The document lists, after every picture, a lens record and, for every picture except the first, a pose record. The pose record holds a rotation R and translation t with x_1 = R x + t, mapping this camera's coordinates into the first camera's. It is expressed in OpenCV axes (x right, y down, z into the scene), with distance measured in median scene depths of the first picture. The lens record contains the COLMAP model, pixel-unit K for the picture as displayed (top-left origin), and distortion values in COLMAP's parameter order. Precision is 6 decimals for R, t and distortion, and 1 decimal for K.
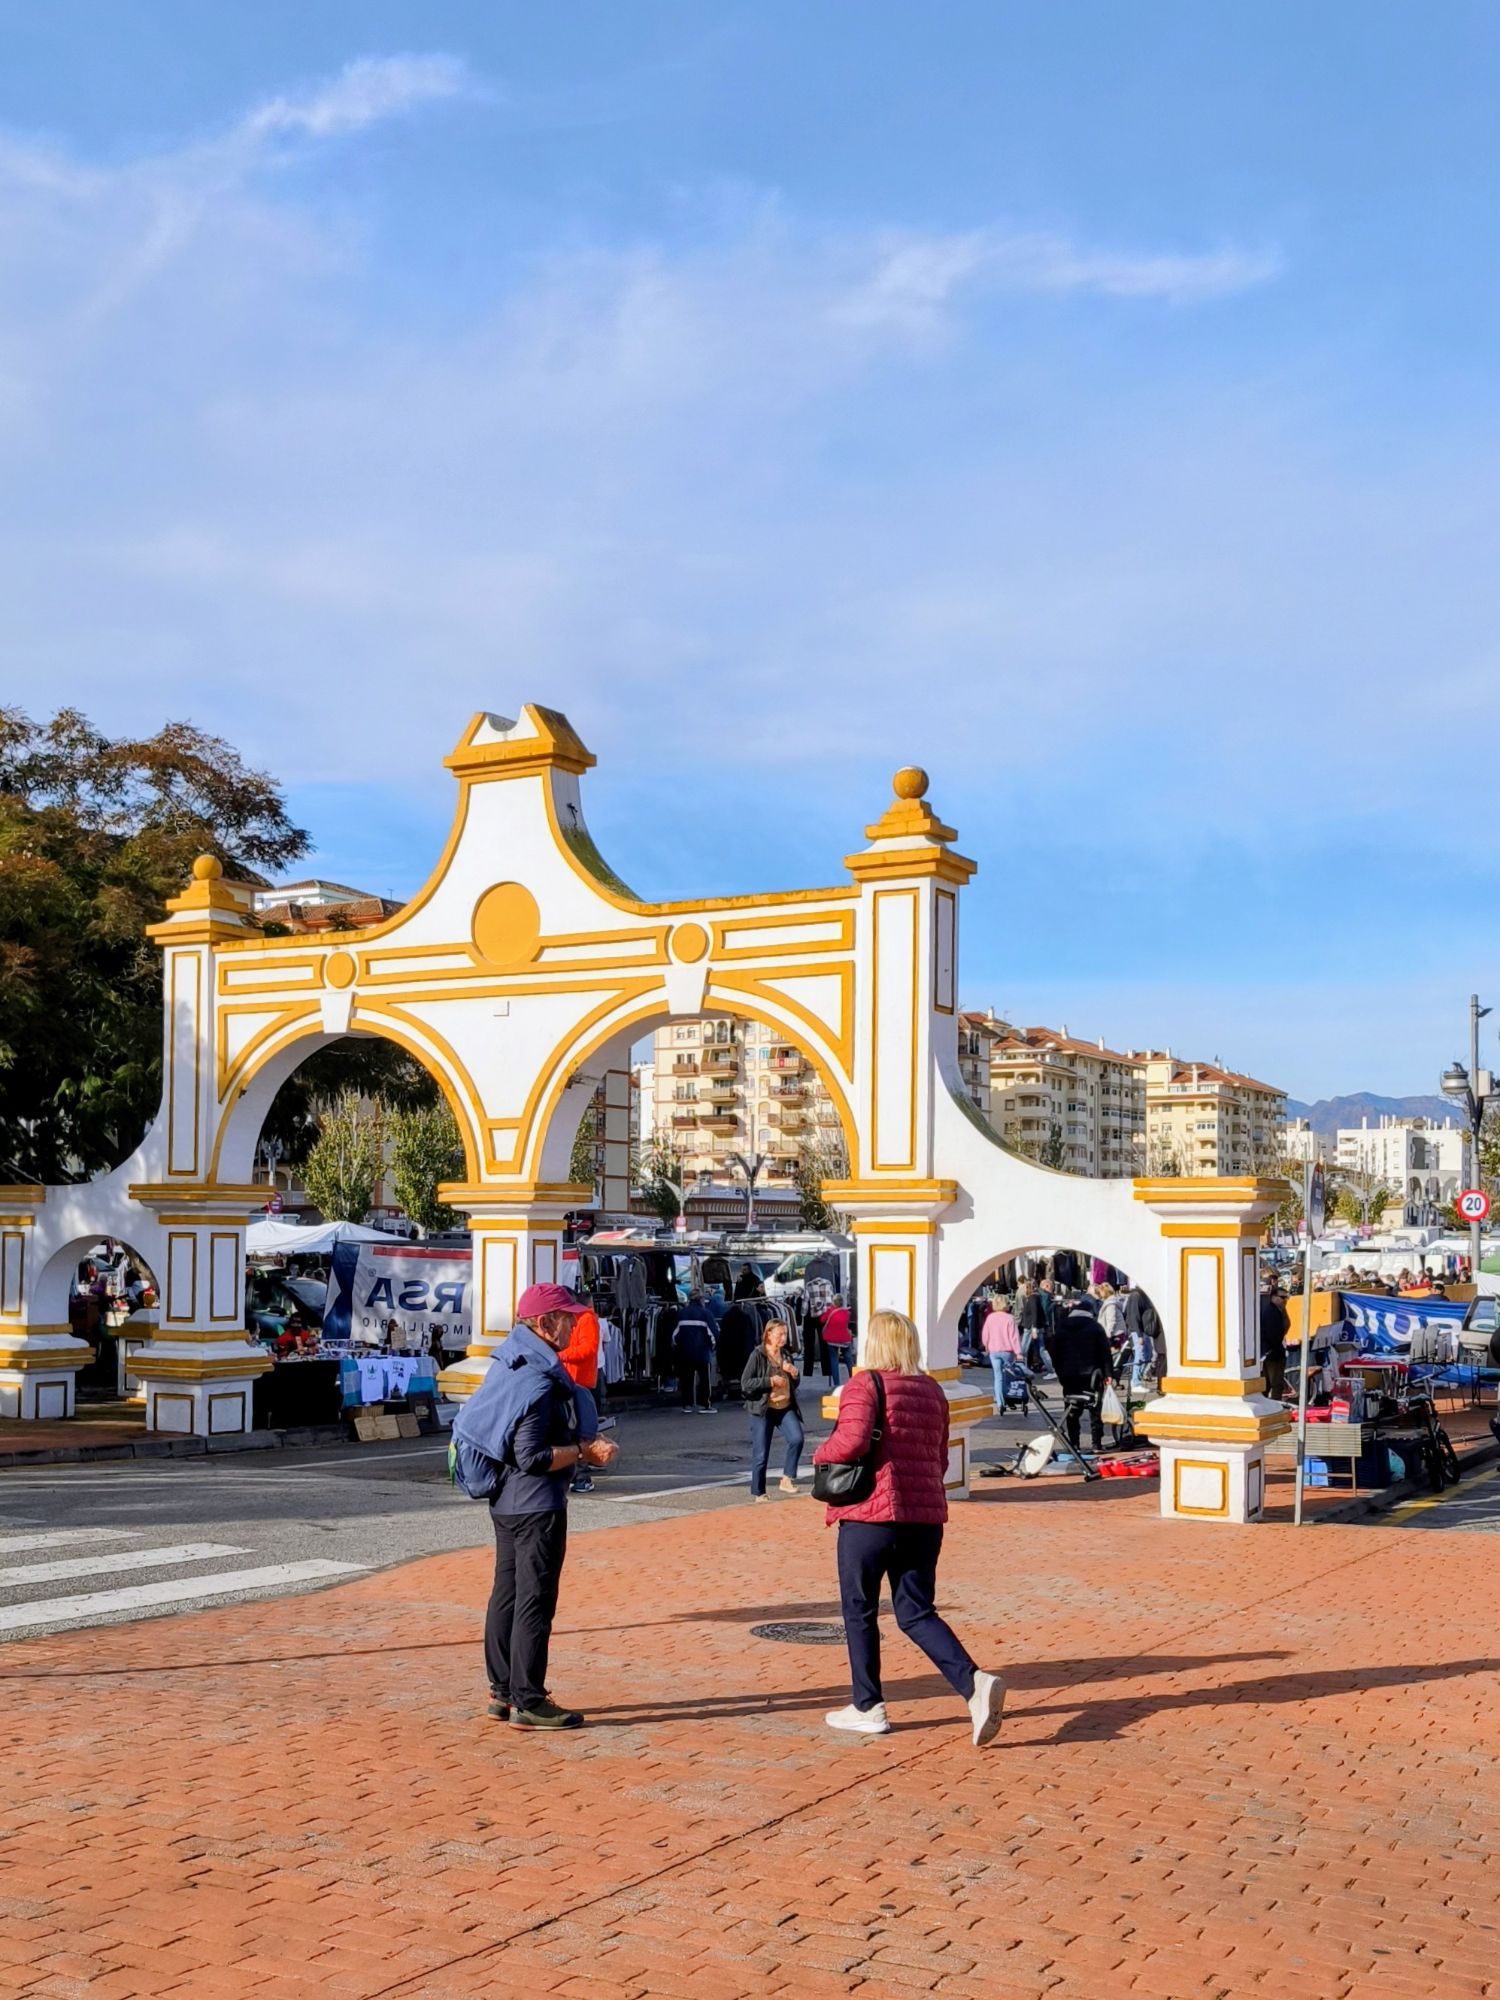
lens RADIAL K [[2394.9, 0, 747.4], [0, 2394.9, 954.1], [0, 0, 1]] dist [0.009897, 0.027719]
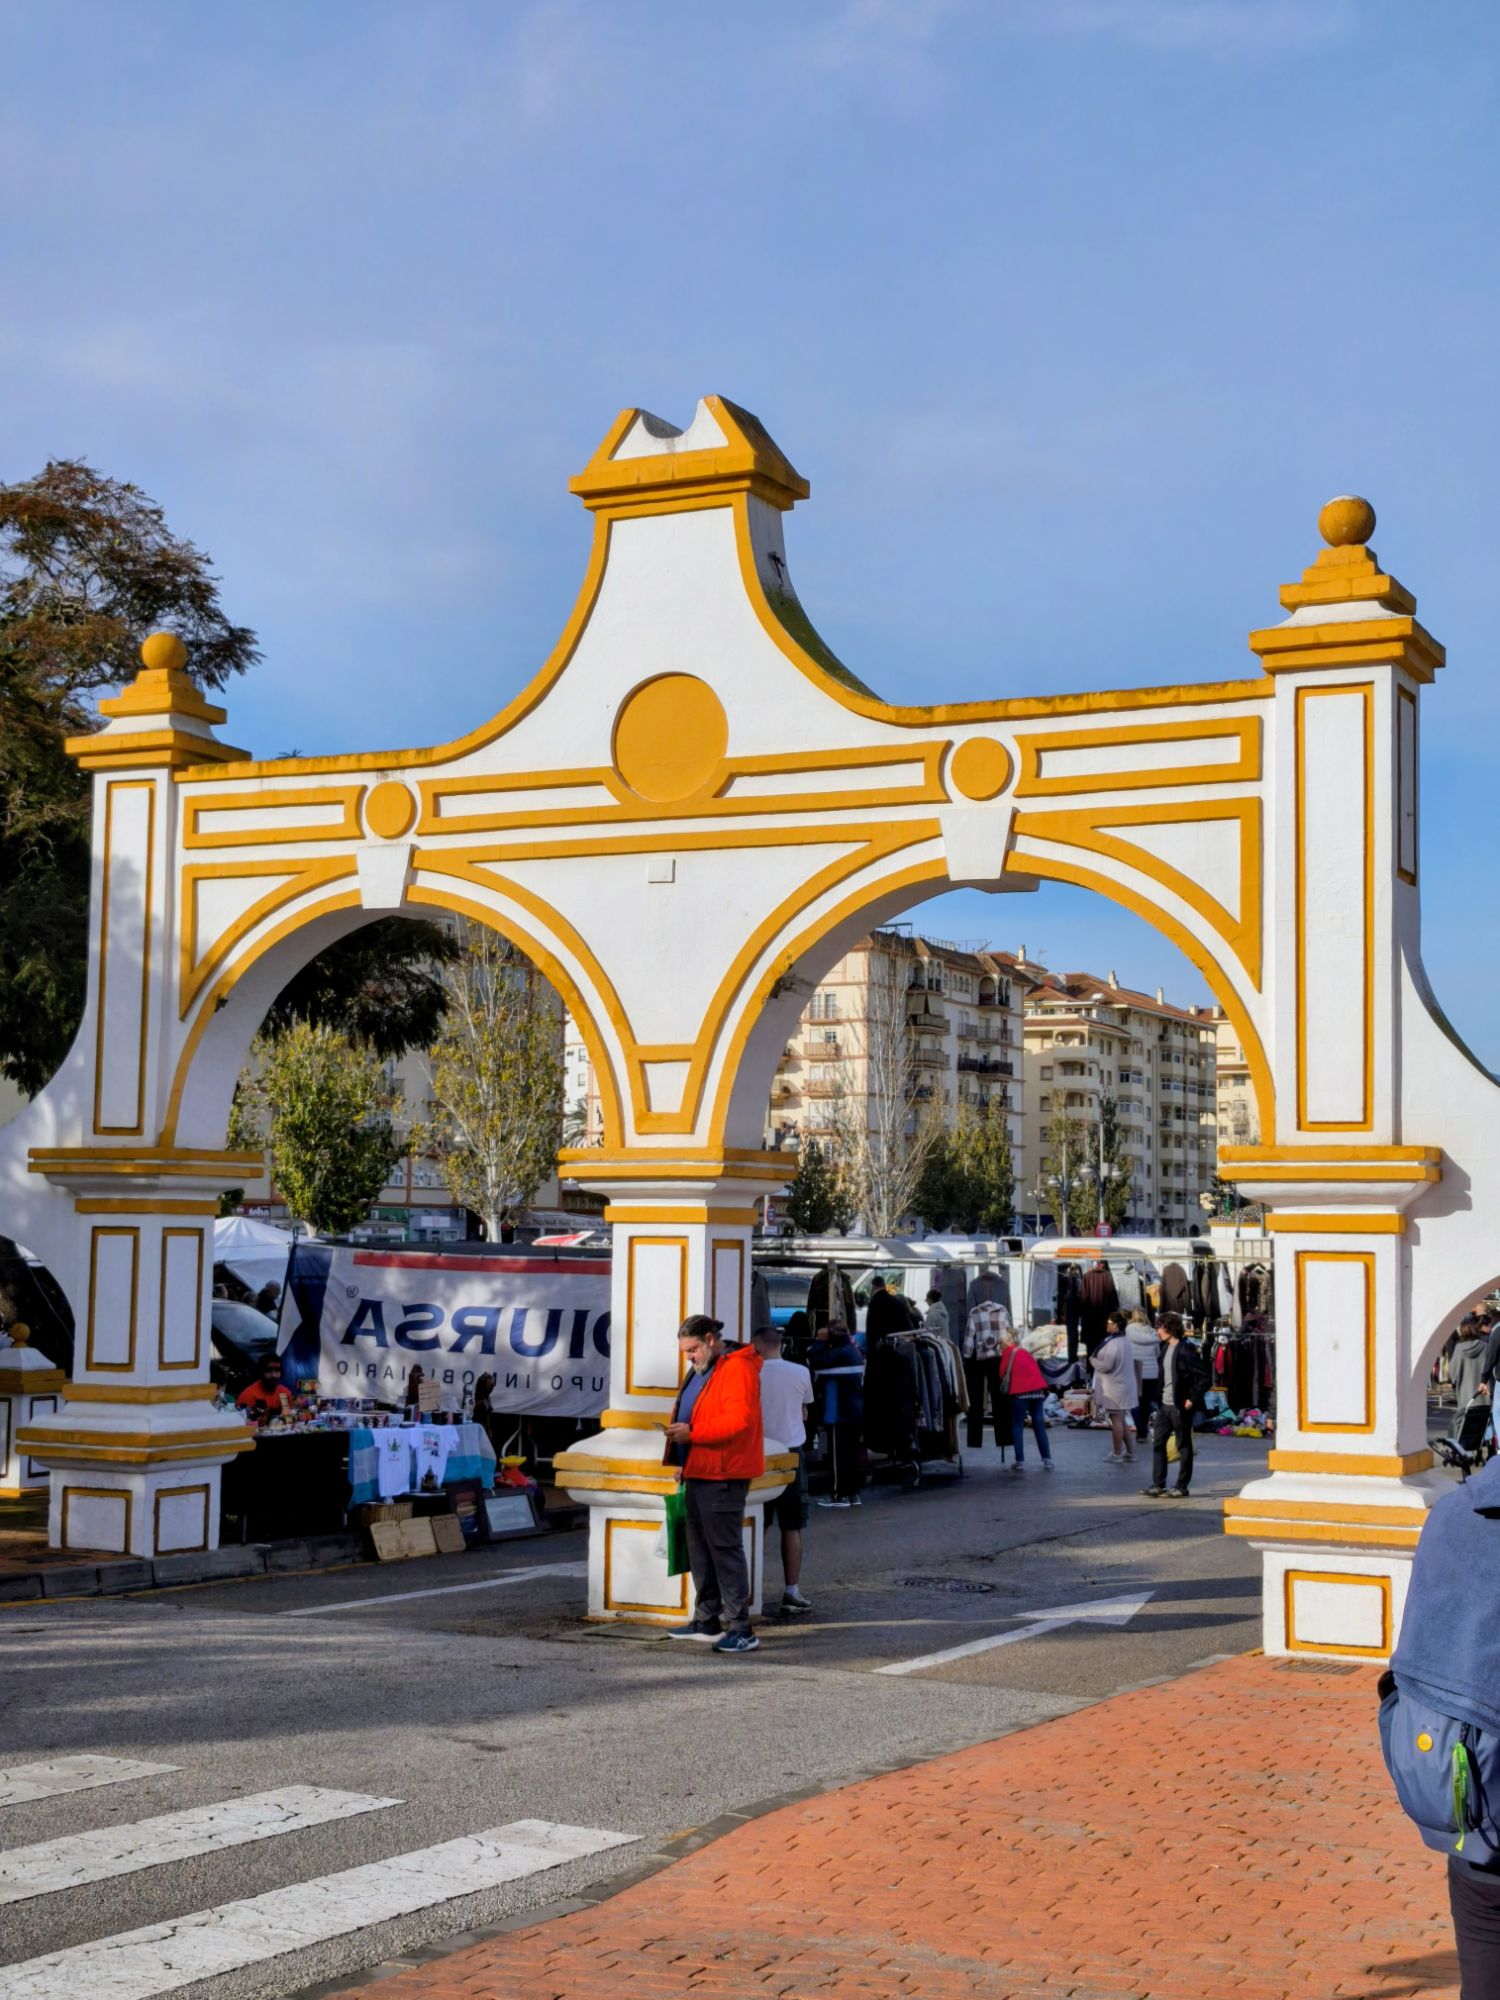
lens RADIAL K [[3014.5, 0, 921.7], [0, 3014.5, 768.6], [0, 0, 1]] dist [0.095691, -0.264037]
pose [[0.995408, 0.021407, 0.093299, -0.102314], [-0.017698, 0.999026, -0.040409, 0.024869], [-0.094074, 0.038572, 0.994818, 0.186978]]
